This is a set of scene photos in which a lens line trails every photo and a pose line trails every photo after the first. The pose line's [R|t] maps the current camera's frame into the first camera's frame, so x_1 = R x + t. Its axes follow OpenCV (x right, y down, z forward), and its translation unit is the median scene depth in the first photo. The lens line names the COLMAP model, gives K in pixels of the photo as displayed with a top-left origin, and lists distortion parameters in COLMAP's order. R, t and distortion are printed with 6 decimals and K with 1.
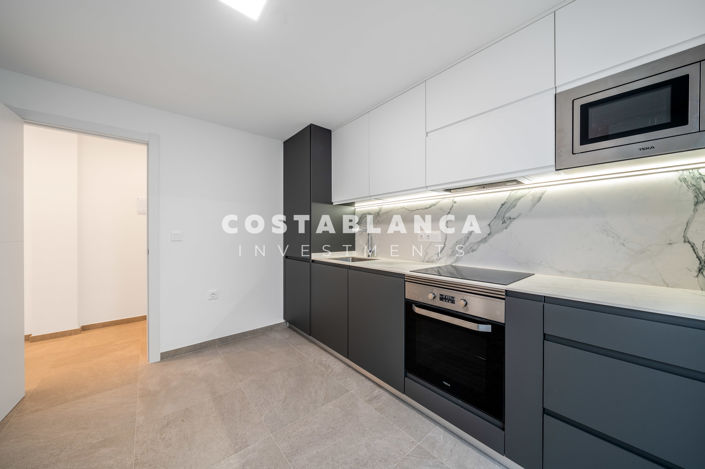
lens RADIAL K [[242.2, 0, 352.5], [0, 242.2, 234.5], [0, 0, 1]] dist [-0.000233, -0.000087]
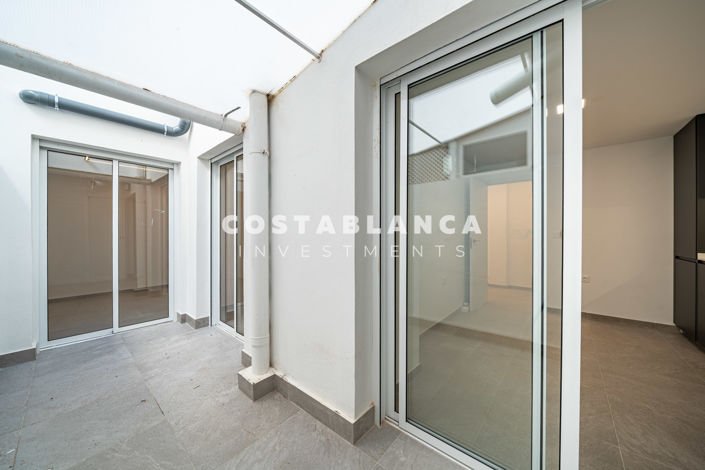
lens RADIAL K [[242.2, 0, 352.5], [0, 242.2, 235.0], [0, 0, 1]] dist [-0.000233, -0.000087]
pose [[0.127176, 0.003973, -0.991872, 0.815462], [-0.000856, 0.999992, 0.003896, 0.007706], [0.991880, 0.000354, 0.127179, -0.603620]]
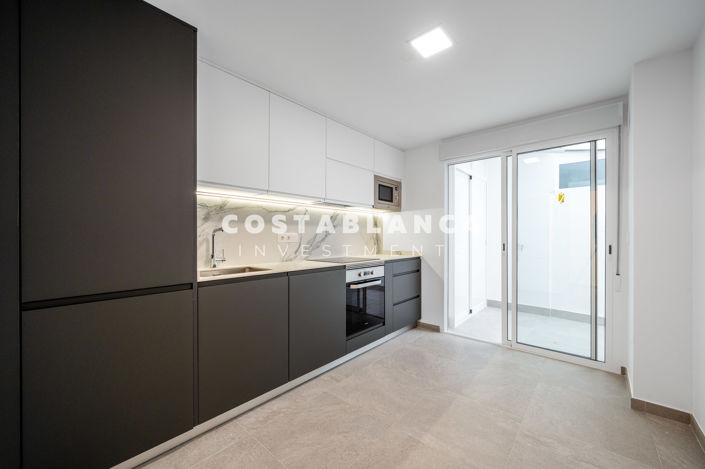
lens RADIAL K [[273.6, 0, 365.4], [0, 273.6, 236.8], [0, 0, 1]] dist [0.000047, 0.000004]
pose [[-0.166519, -0.002524, 0.986035, -1.166722], [0.001473, 0.999995, 0.002809, 0.001831], [-0.986037, 0.001921, -0.166515, 1.030045]]
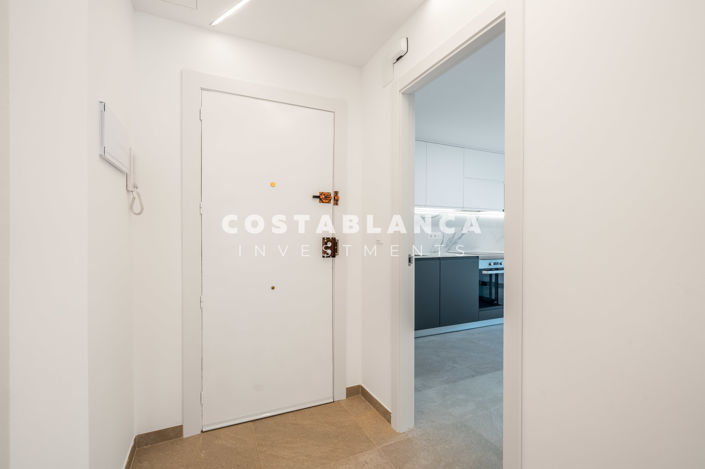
lens RADIAL K [[310.9, 0, 352.5], [0, 310.9, 234.5], [0, 0, 1]] dist [0.002858, 0.000369]
pose [[0.282271, 0.001288, 0.959334, -2.101991], [-0.002758, 0.999996, -0.000531, 0.003105], [-0.959331, -0.002495, 0.282274, 1.129357]]
